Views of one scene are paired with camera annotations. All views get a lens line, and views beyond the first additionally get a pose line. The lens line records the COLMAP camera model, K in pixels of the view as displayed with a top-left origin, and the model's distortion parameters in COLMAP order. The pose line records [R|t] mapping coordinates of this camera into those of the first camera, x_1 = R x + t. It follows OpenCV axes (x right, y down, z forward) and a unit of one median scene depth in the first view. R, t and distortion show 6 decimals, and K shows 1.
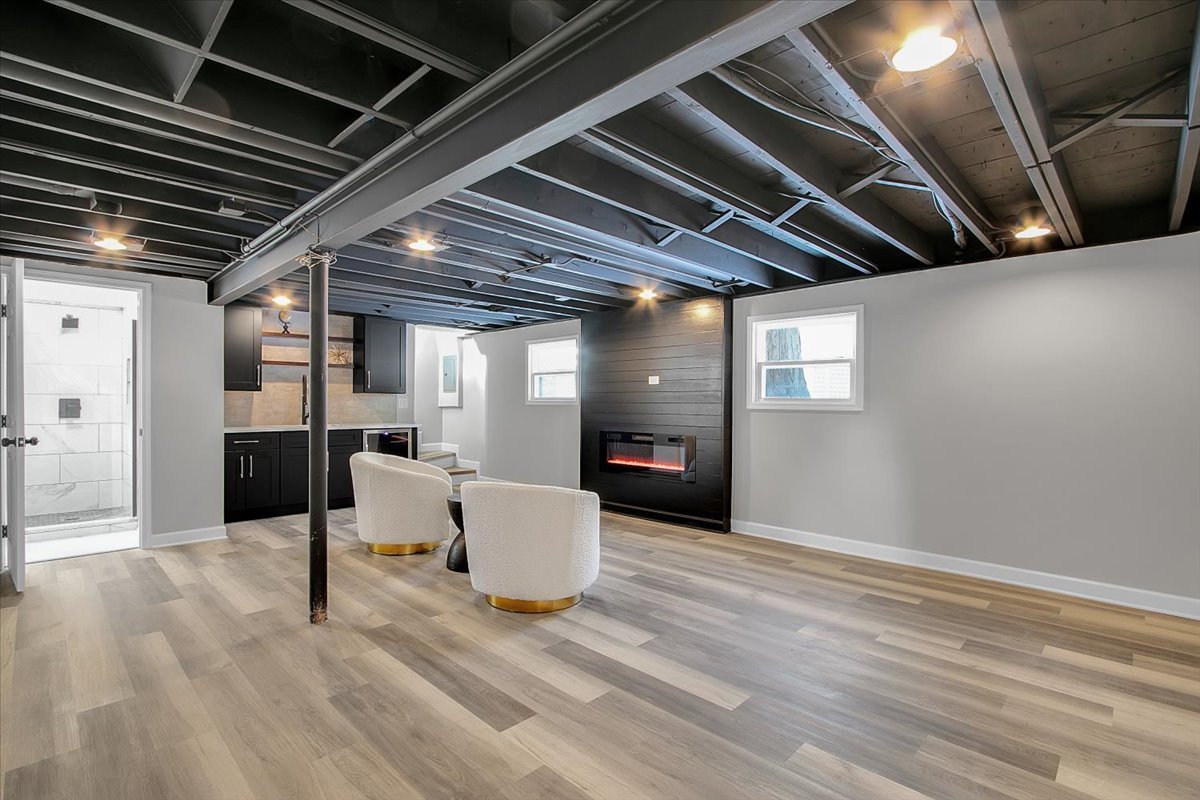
lens RADIAL K [[557.9, 0, 600.2], [0, 557.9, 401.0], [0, 0, 1]] dist [-0.010194, 0.000069]
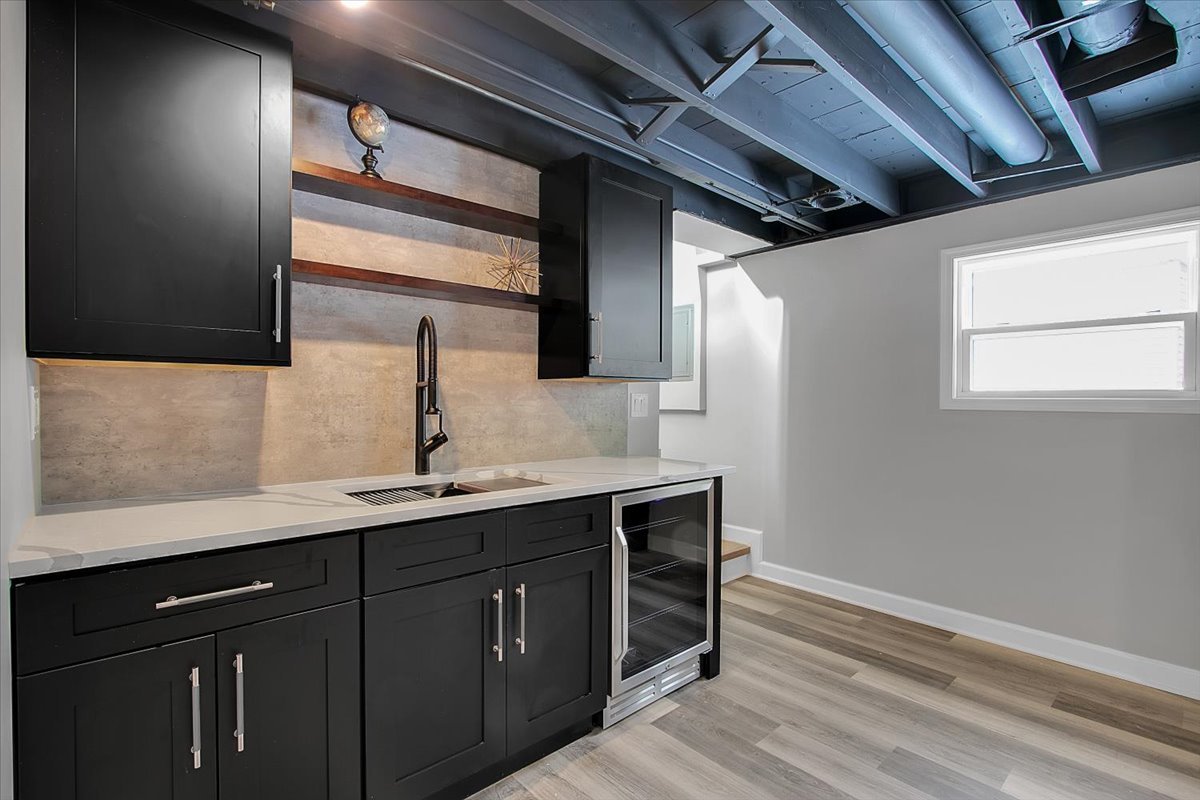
lens RADIAL K [[557.9, 0, 600.3], [0, 557.9, 398.2], [0, 0, 1]] dist [-0.010194, 0.000069]
pose [[0.997954, -0.000179, -0.063942, -0.398803], [0.000359, 0.999996, 0.002811, -0.002264], [0.063941, -0.002829, 0.997950, 0.667500]]
